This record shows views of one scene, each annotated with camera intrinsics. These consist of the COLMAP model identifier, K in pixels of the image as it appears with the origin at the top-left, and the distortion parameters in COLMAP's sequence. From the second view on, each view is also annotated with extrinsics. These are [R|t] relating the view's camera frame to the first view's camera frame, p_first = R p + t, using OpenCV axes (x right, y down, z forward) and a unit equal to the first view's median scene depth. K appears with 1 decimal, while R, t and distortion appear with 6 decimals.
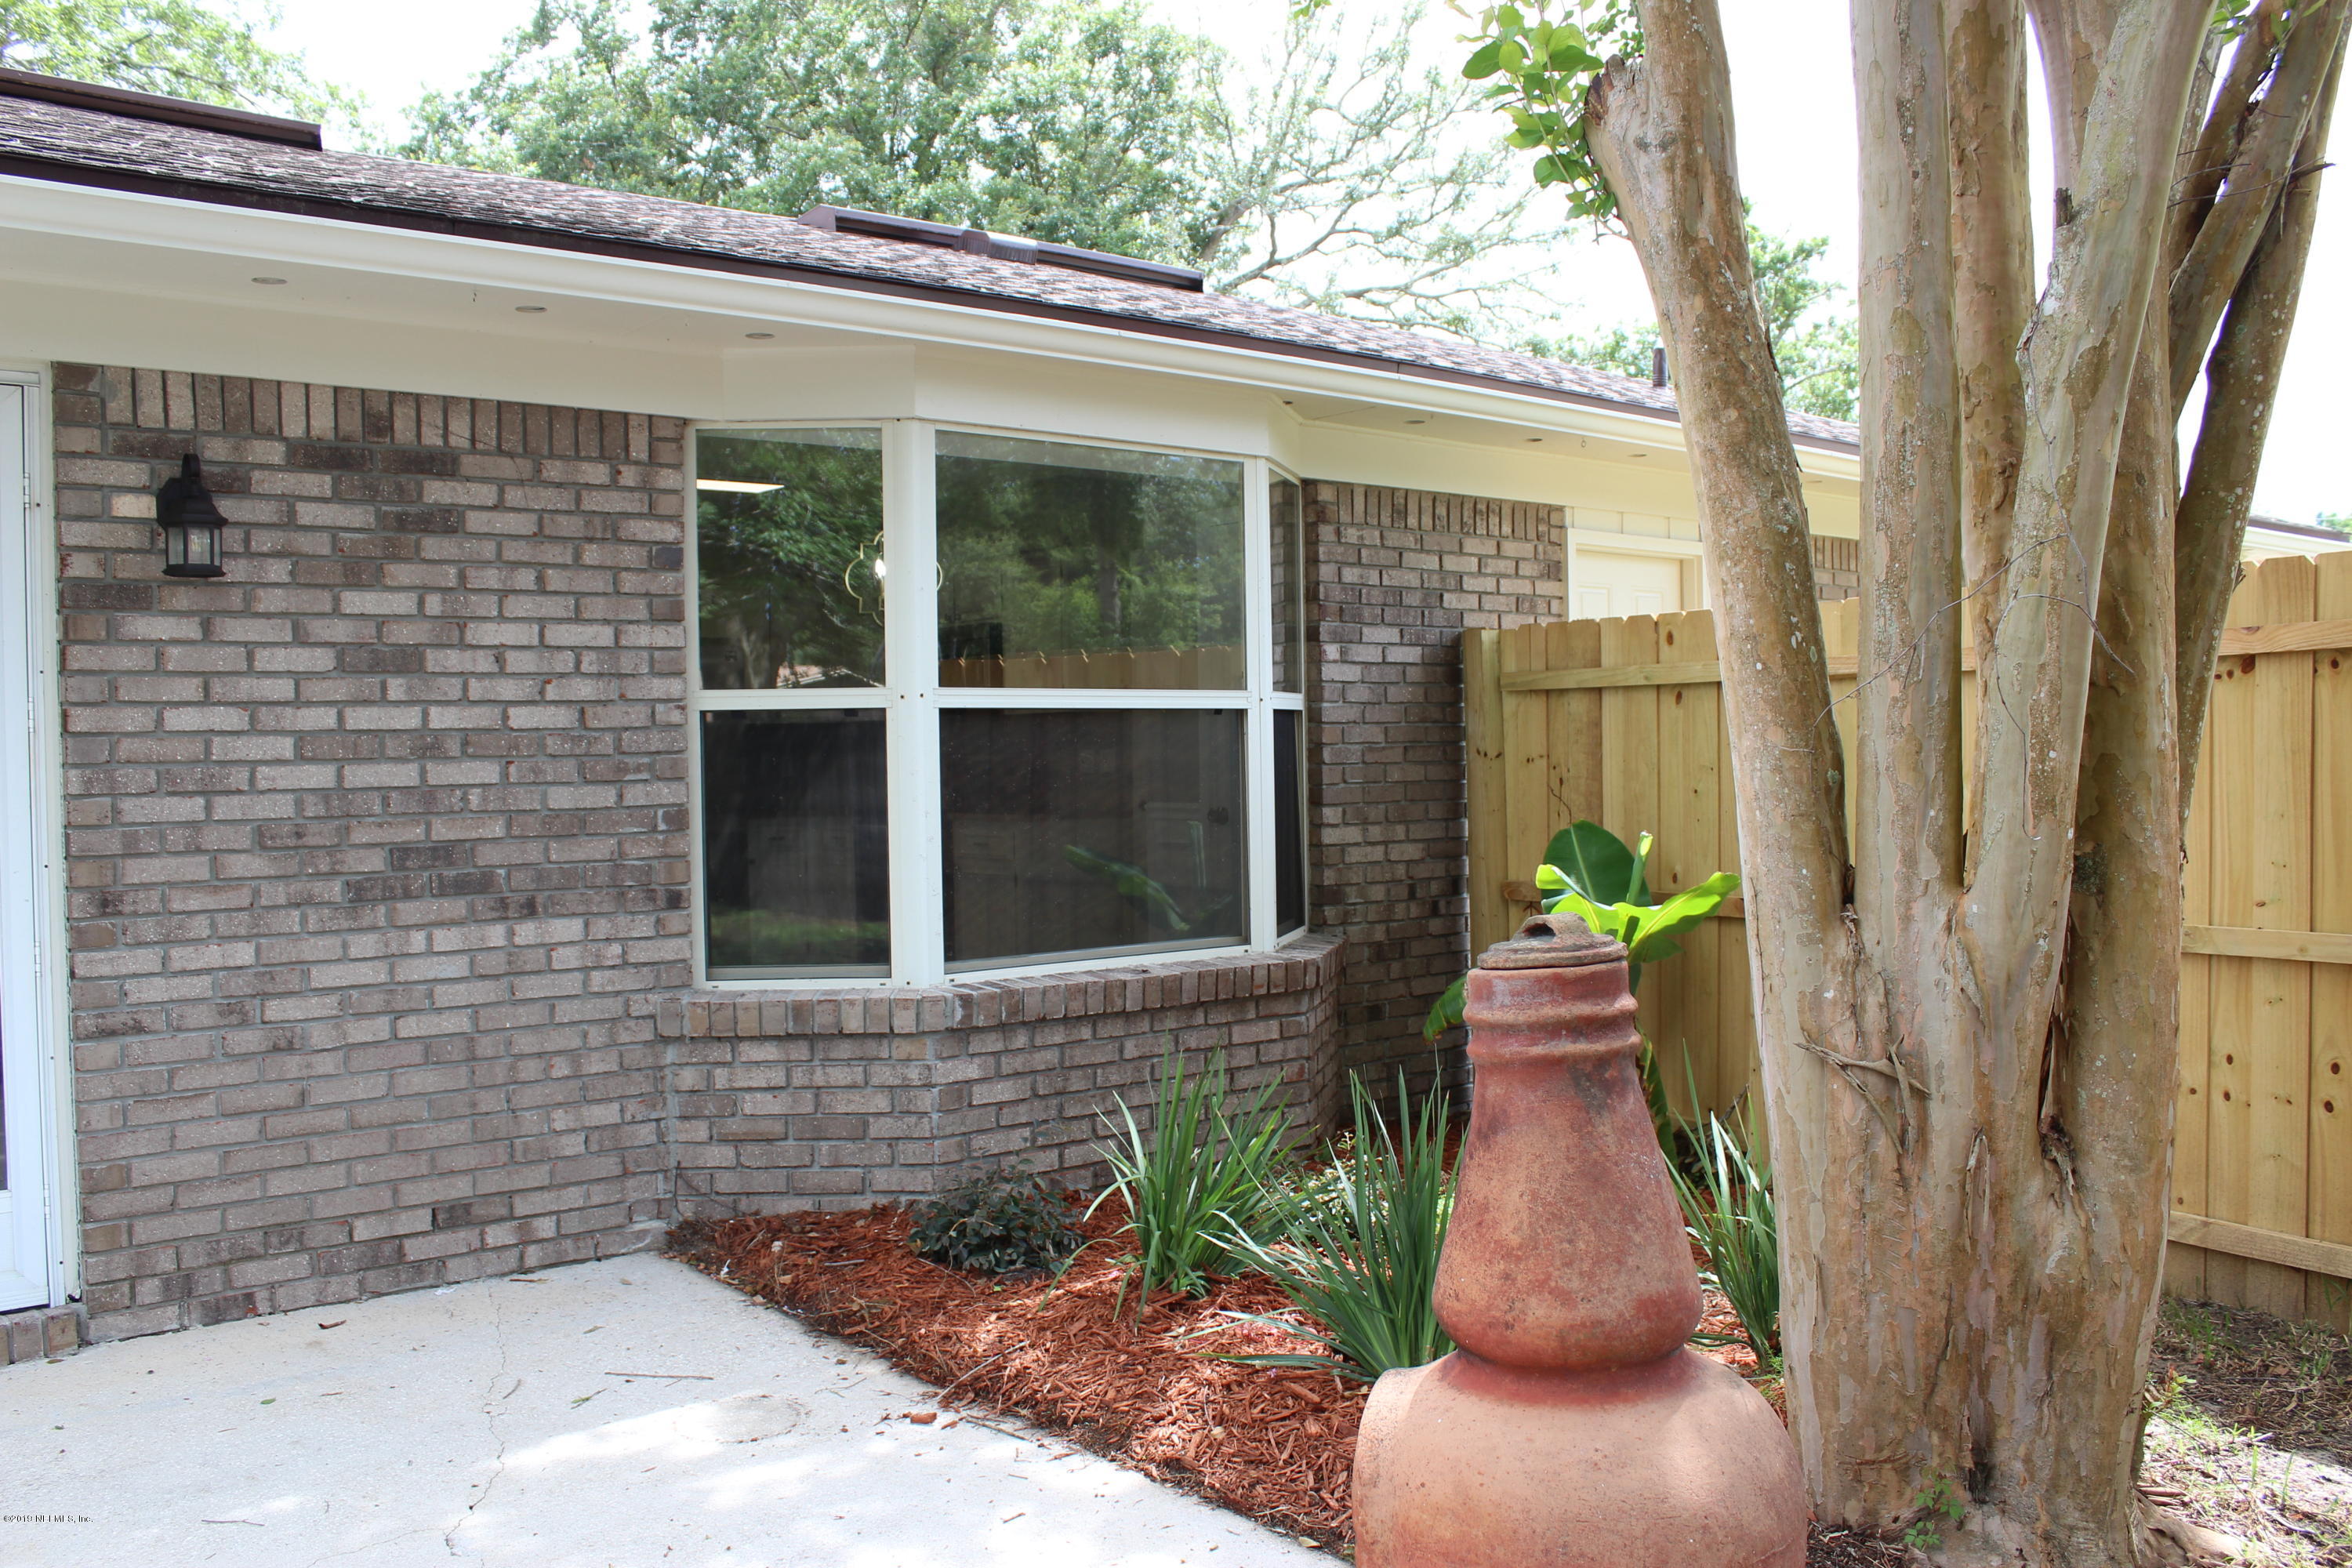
lens RADIAL K [[1973.2, 0, 1186.0], [0, 1973.2, 797.3], [0, 0, 1]] dist [-0.170151, 0.124967]
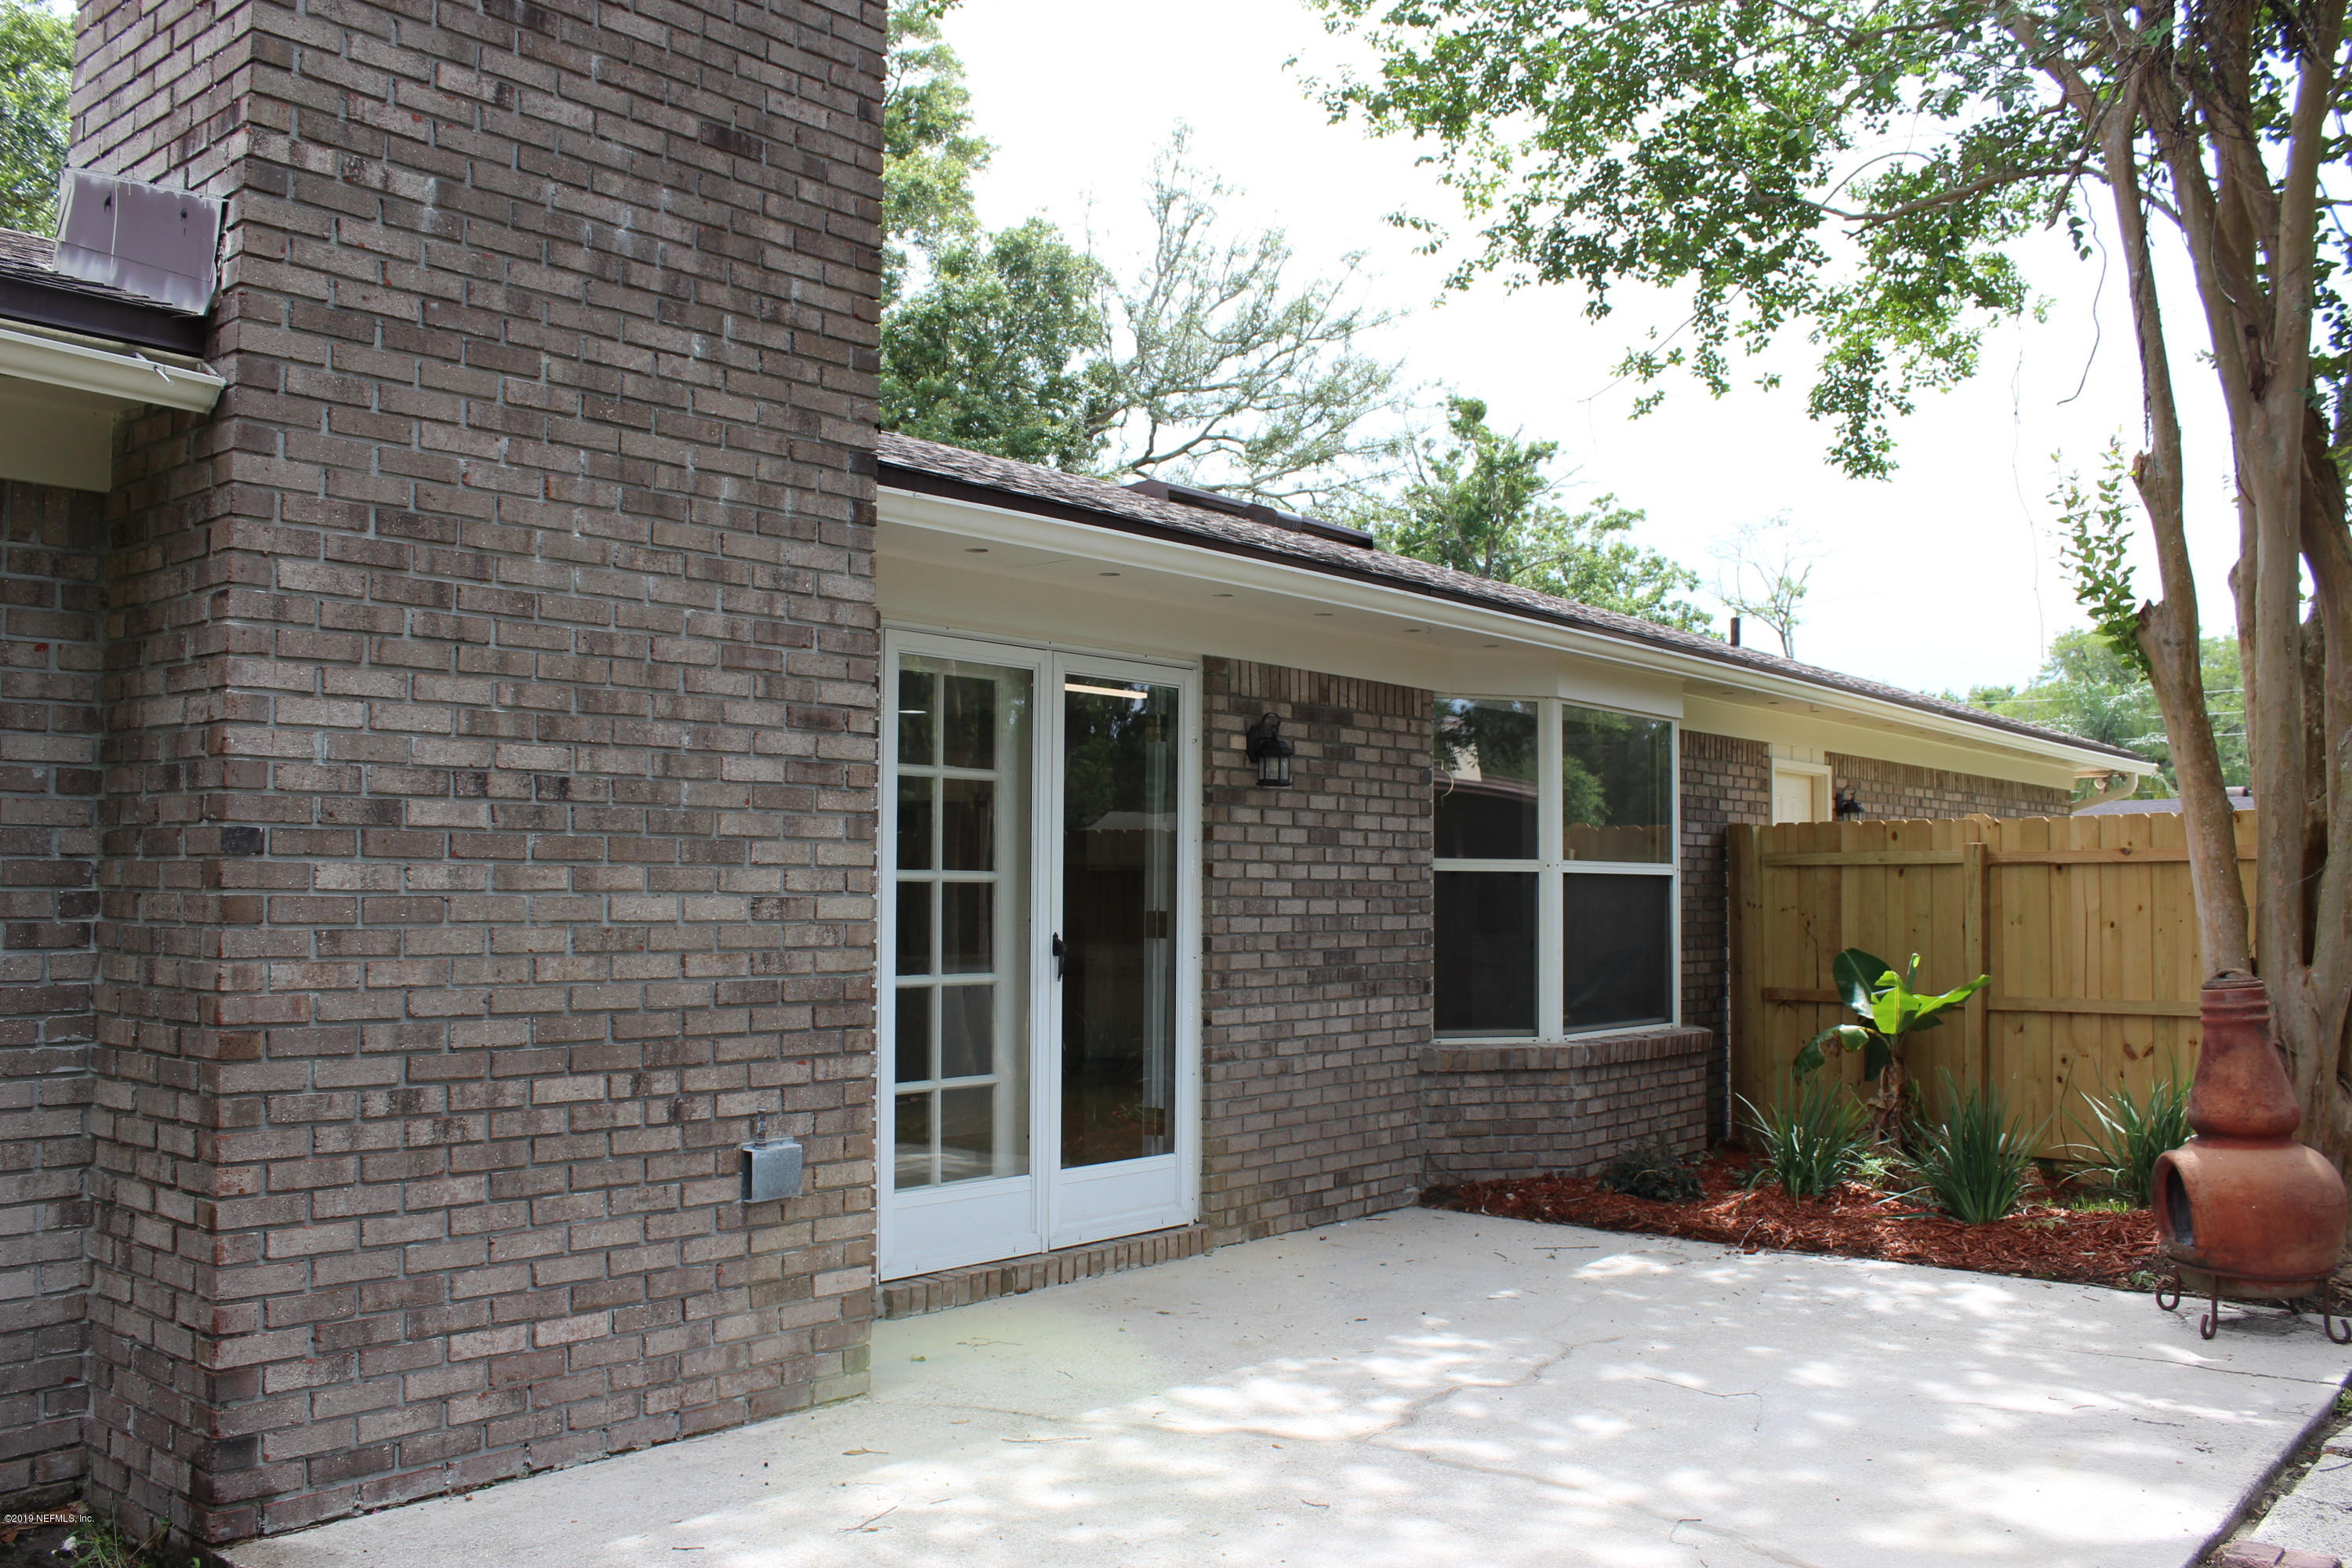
lens RADIAL K [[1973.2, 0, 1166.6], [0, 1973.2, 783.1], [0, 0, 1]] dist [-0.170151, 0.124967]
pose [[0.984558, 0.032596, 0.171996, -0.767553], [-0.018740, 0.996491, -0.081576, 0.020845], [-0.174051, 0.077093, 0.981714, -0.582666]]
